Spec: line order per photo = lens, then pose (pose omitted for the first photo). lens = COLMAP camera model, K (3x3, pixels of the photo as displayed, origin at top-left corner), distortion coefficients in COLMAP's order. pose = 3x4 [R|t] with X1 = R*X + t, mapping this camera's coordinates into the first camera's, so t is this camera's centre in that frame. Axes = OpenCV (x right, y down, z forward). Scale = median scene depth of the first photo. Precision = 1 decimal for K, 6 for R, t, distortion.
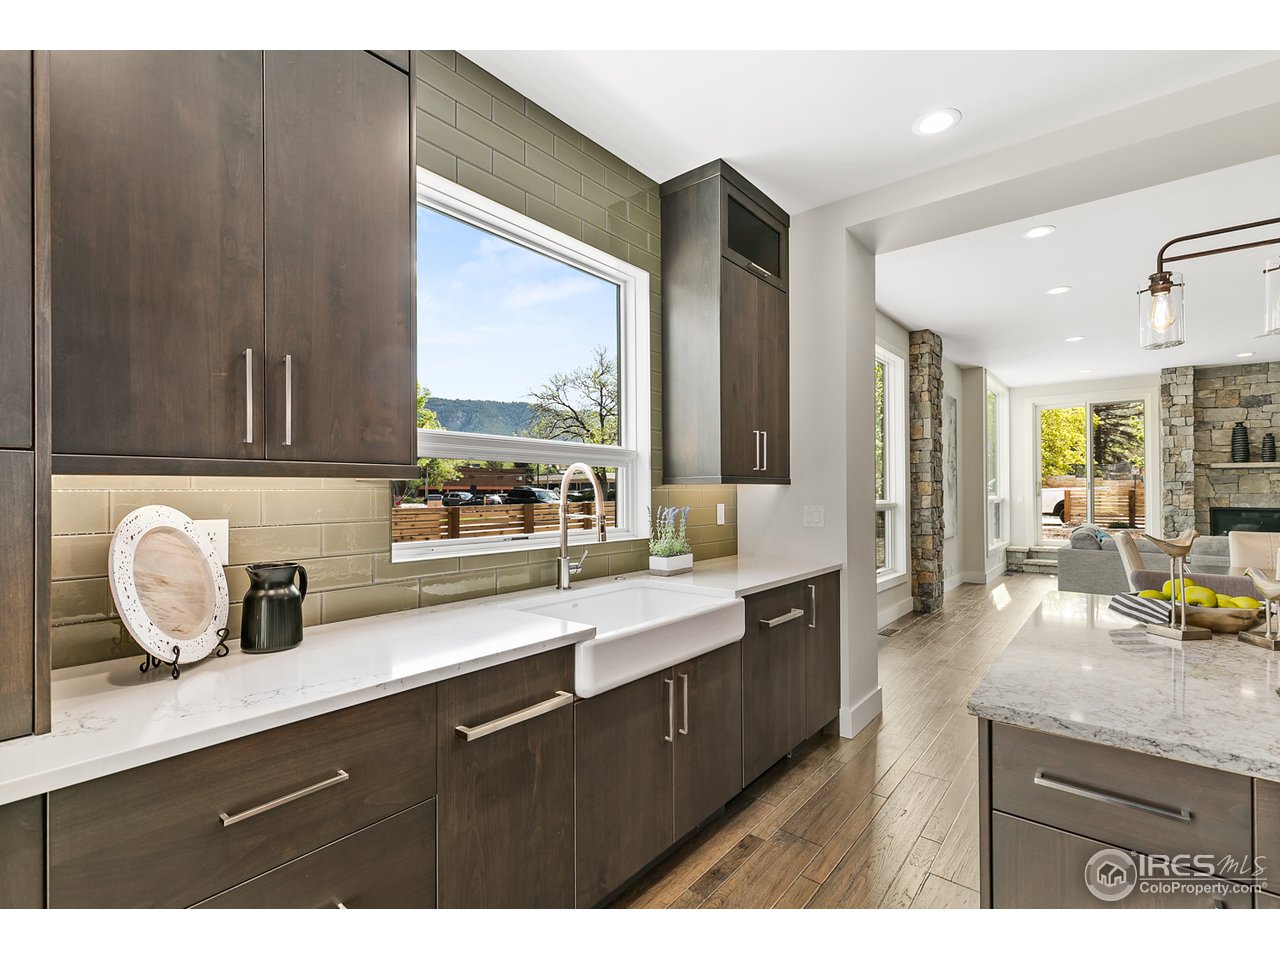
lens RADIAL K [[592.7, 0, 639.9], [0, 592.7, 485.5], [0, 0, 1]] dist [0.000451, -0.000084]
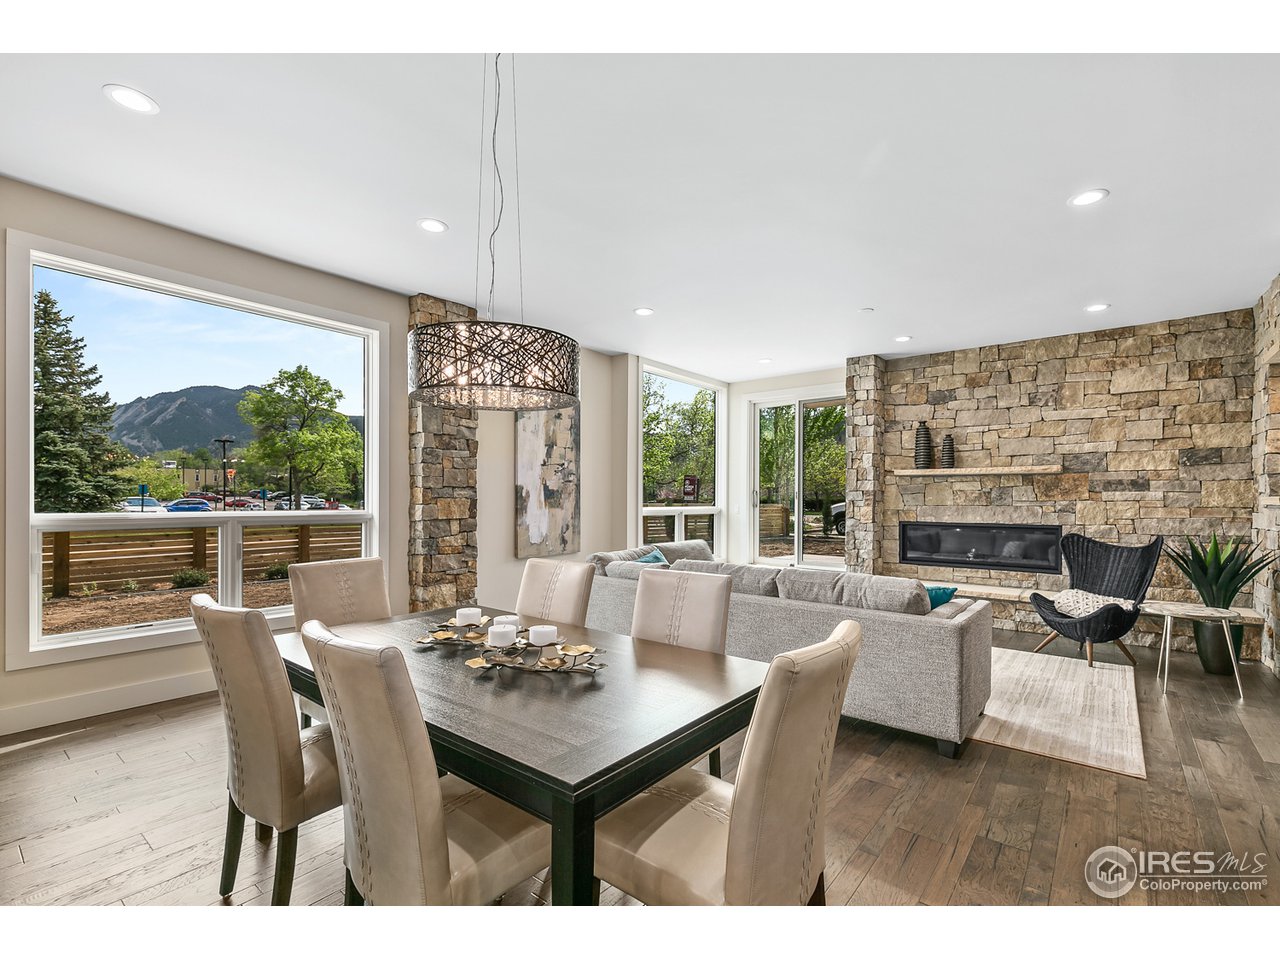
lens RADIAL K [[577.6, 0, 644.8], [0, 577.6, 498.9], [0, 0, 1]] dist [0.003394, 0.000767]
pose [[0.999768, 0.008078, 0.019990, 0.587782], [-0.008260, 0.999925, 0.008994, -0.000073], [-0.019916, -0.009157, 0.999760, 0.176665]]
